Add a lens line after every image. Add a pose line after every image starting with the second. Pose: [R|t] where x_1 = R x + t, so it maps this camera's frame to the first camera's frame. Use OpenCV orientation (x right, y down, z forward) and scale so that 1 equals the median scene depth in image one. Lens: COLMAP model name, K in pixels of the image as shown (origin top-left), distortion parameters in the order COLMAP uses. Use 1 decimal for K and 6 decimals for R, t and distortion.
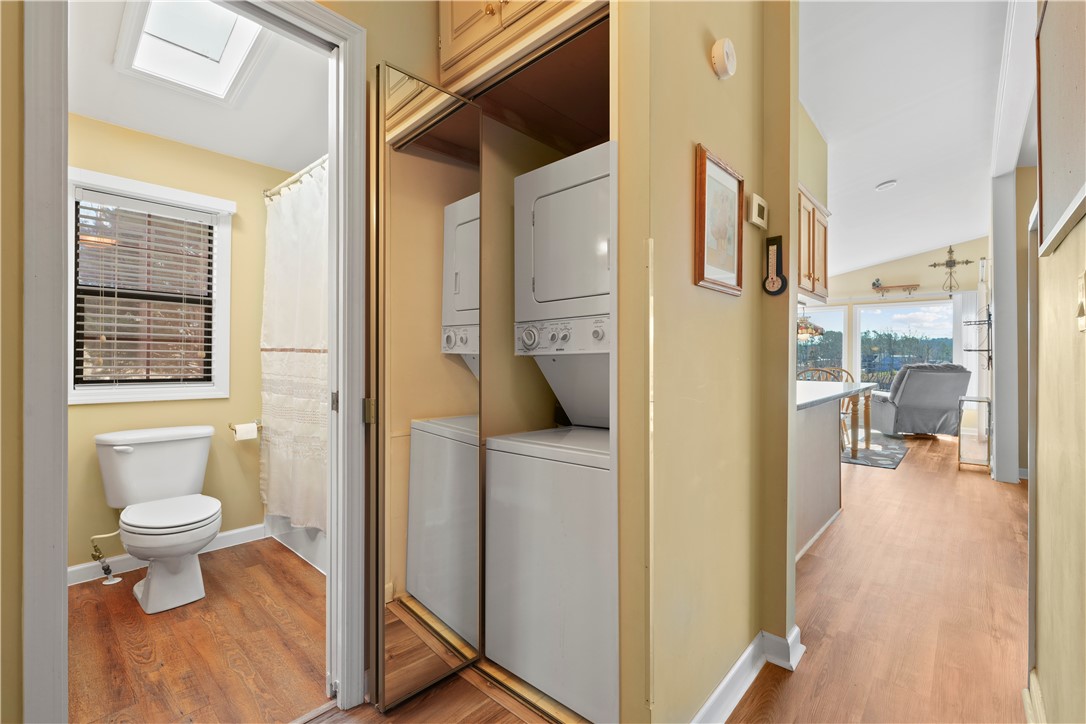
lens RADIAL K [[472.9, 0, 542.4], [0, 472.9, 353.3], [0, 0, 1]] dist [-0.005152, -0.000352]
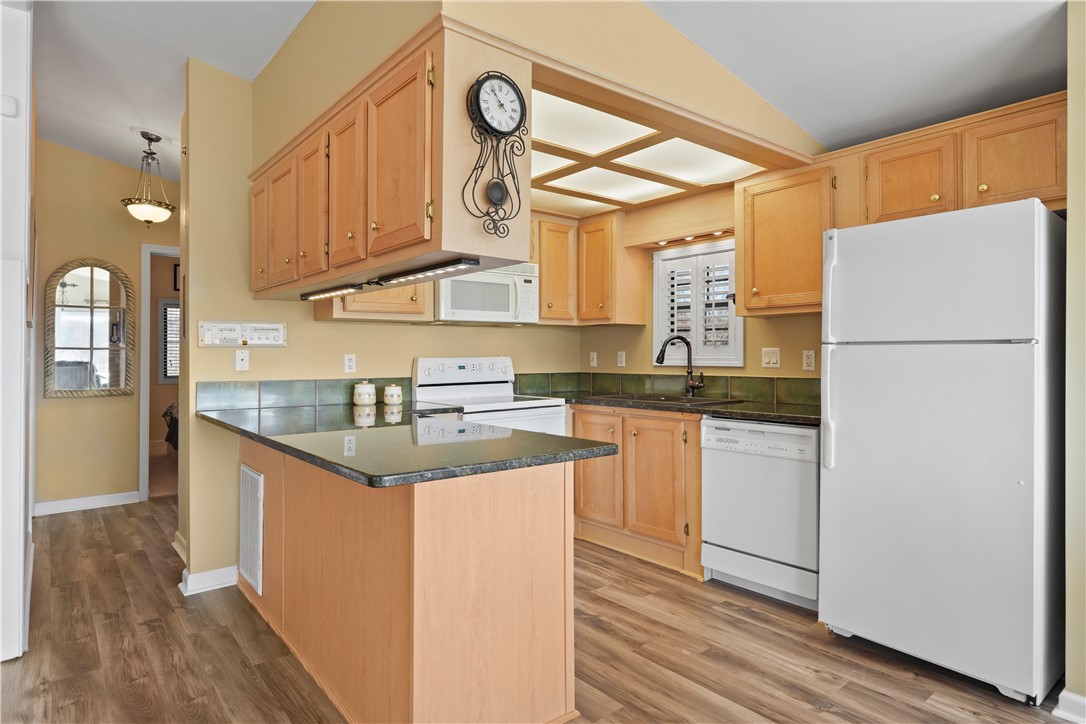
lens RADIAL K [[598.5, 0, 544.1], [0, 598.5, 347.0], [0, 0, 1]] dist [-0.004568, -0.000644]
pose [[-0.145293, -0.017001, -0.989243, 0.502267], [0.009978, 0.999776, -0.018647, -0.006141], [0.989338, -0.012580, -0.145091, 0.542942]]
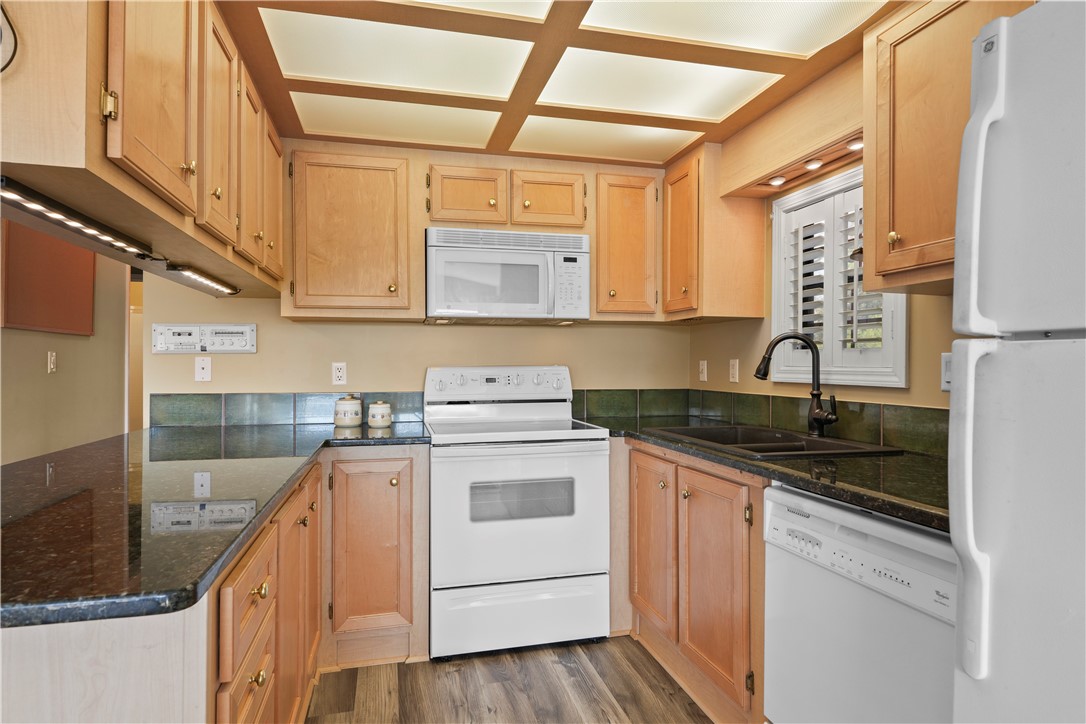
lens RADIAL K [[598.5, 0, 543.3], [0, 598.5, 361.9], [0, 0, 1]] dist [-0.004568, -0.000644]
pose [[-0.550433, -0.007178, -0.834849, 0.299384], [0.003136, 0.999938, -0.010665, -0.006557], [0.834873, -0.008489, -0.550376, 0.644886]]
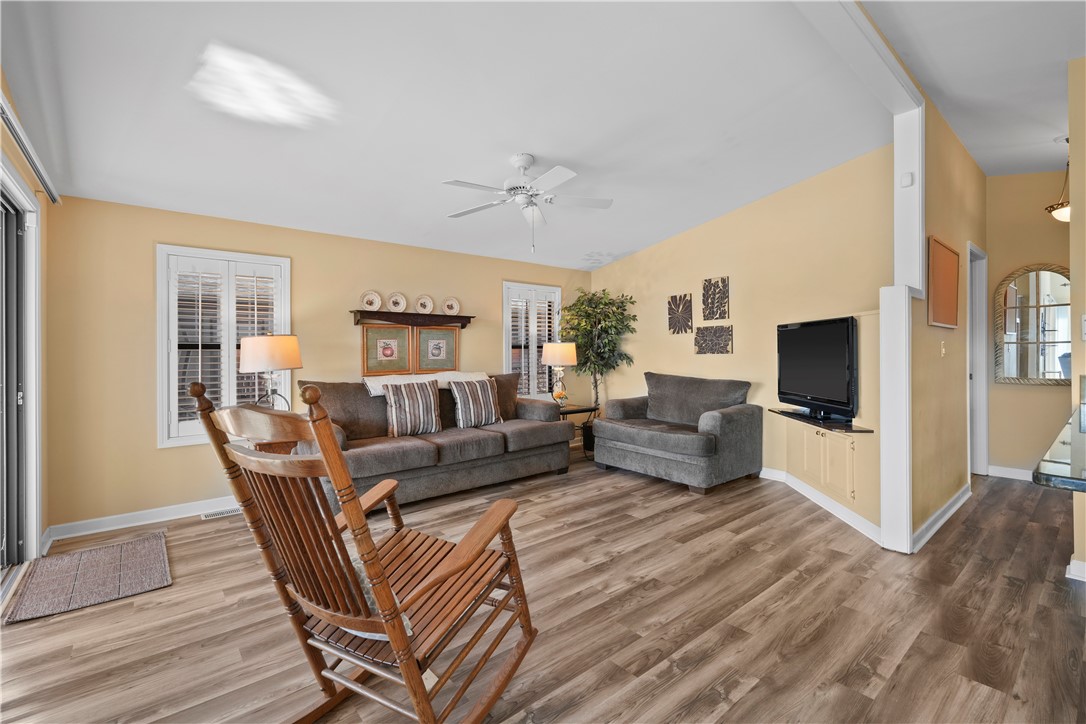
lens RADIAL K [[472.9, 0, 546.6], [0, 472.9, 355.3], [0, 0, 1]] dist [-0.005152, -0.000352]
pose [[-0.989746, 0.001183, 0.142834, 0.454046], [0.001014, 0.999999, -0.001257, -0.005897], [-0.142836, -0.001099, -0.989746, 0.626654]]
